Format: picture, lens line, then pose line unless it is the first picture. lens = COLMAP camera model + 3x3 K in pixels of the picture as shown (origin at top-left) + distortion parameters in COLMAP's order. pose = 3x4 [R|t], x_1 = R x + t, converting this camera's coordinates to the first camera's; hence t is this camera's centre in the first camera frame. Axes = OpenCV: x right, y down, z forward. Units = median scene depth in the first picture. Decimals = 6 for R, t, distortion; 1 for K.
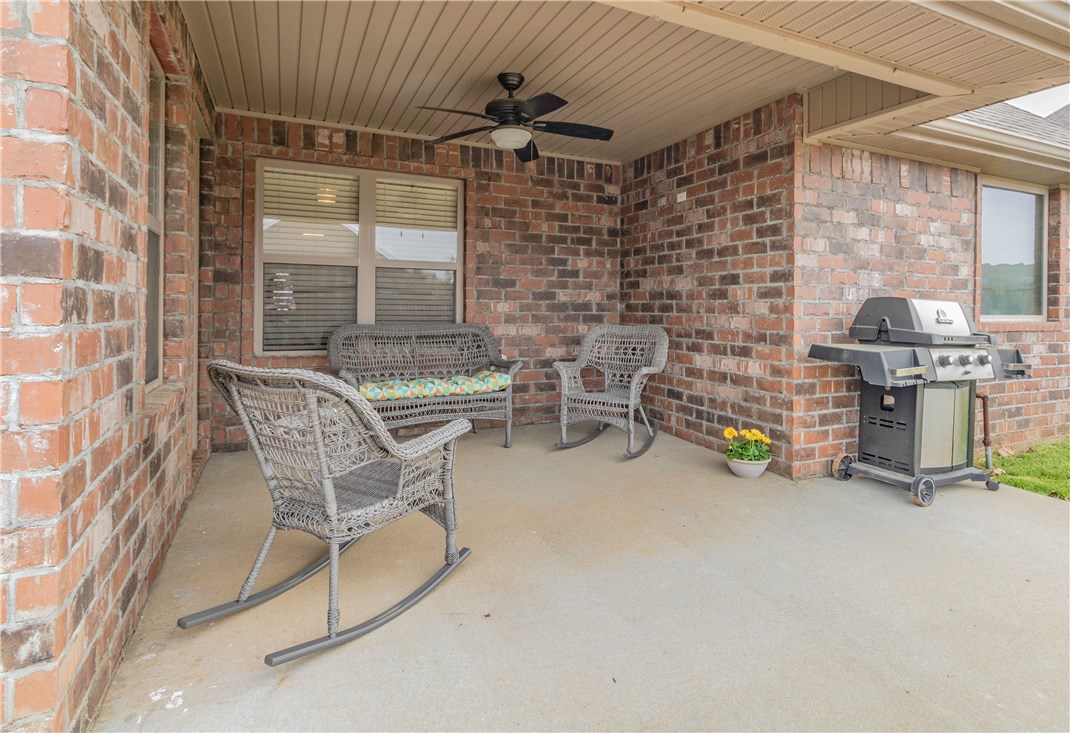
lens RADIAL K [[566.9, 0, 563.1], [0, 566.9, 307.0], [0, 0, 1]] dist [0.012424, 0.000278]
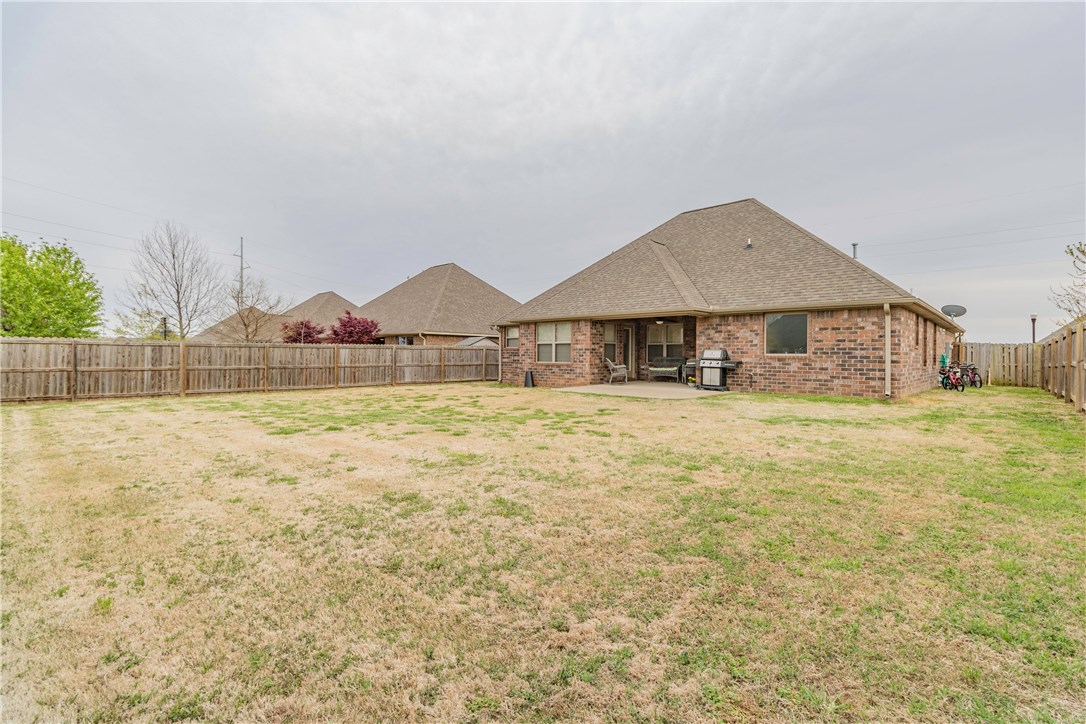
lens RADIAL K [[509.7, 0, 542.0], [0, 509.7, 356.8], [0, 0, 1]] dist [-0.005575, -0.001326]
pose [[0.346648, -0.005338, -0.937980, 3.427870], [-0.002093, 0.999977, -0.006464, 0.060770], [0.937993, 0.004203, 0.346629, -1.481851]]
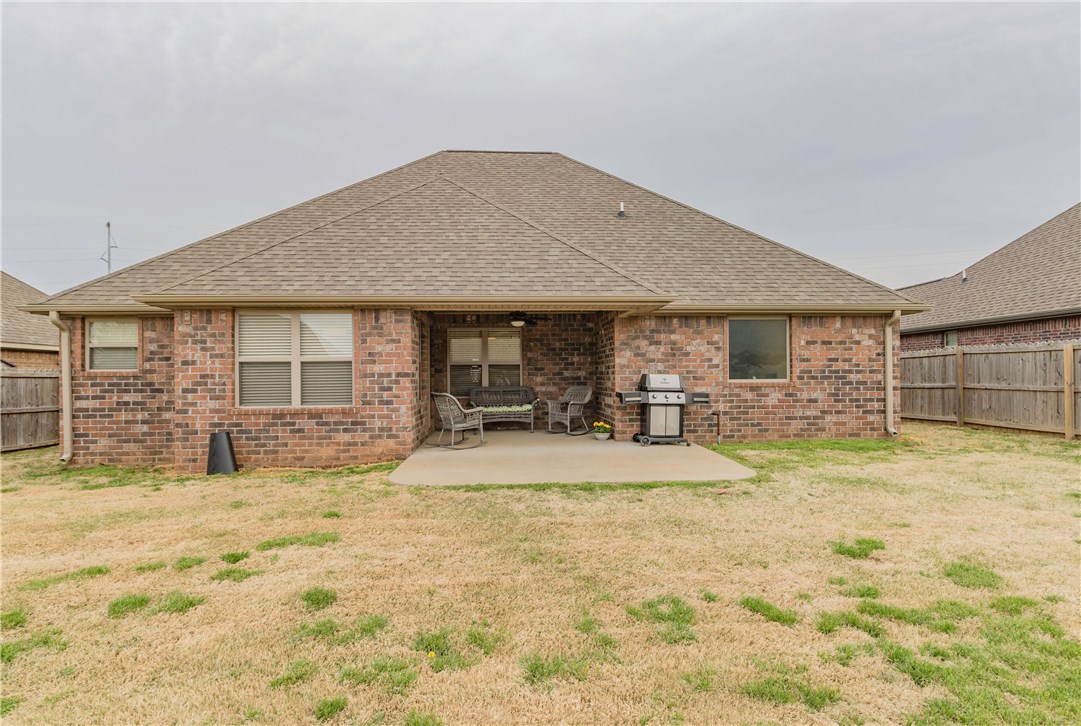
lens RADIAL K [[569.1, 0, 547.6], [0, 569.1, 371.2], [0, 0, 1]] dist [-0.002403, -0.000433]
pose [[0.928166, -0.021355, -0.371553, 0.956488], [0.018132, 0.999762, -0.012166, -0.003929], [0.371725, 0.004555, 0.928332, -1.419407]]
